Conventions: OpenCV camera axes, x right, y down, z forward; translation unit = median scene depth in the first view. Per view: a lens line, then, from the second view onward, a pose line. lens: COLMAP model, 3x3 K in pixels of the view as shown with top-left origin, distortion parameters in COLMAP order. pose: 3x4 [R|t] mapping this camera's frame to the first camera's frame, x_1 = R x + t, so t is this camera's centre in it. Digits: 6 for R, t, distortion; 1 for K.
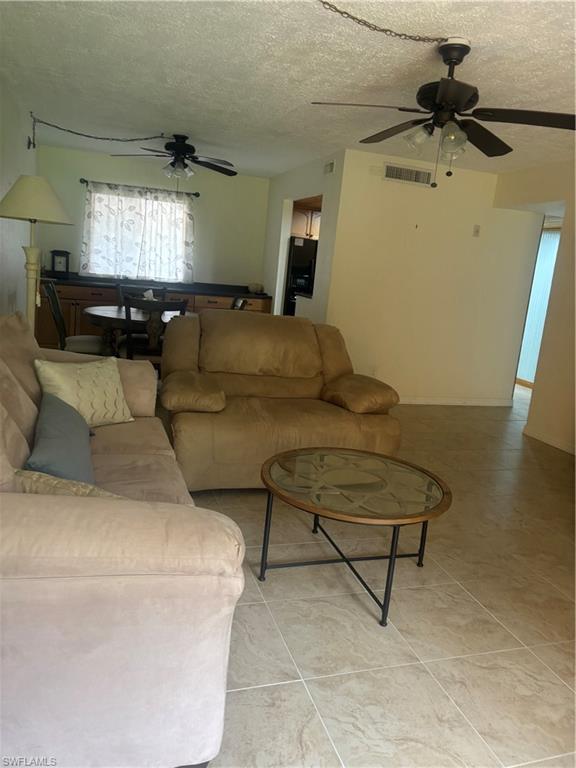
lens RADIAL K [[586.4, 0, 287.1], [0, 586.4, 384.7], [0, 0, 1]] dist [0.036463, 0.000303]
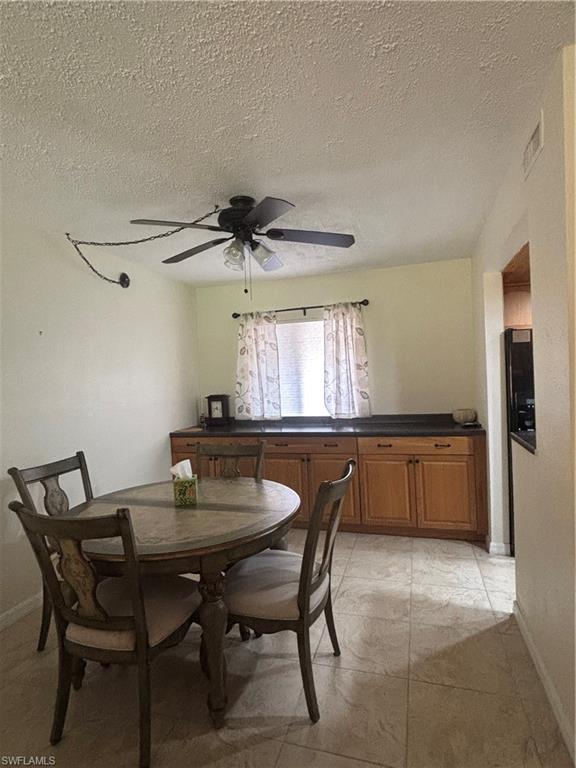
lens RADIAL K [[410.8, 0, 286.6], [0, 410.8, 378.6], [0, 0, 1]] dist [0.002602, -0.000240]
pose [[0.808892, -0.122768, -0.574997, 0.059978], [-0.001985, 0.977382, -0.211474, -0.116589], [0.587954, 0.172201, 0.790352, 0.552012]]
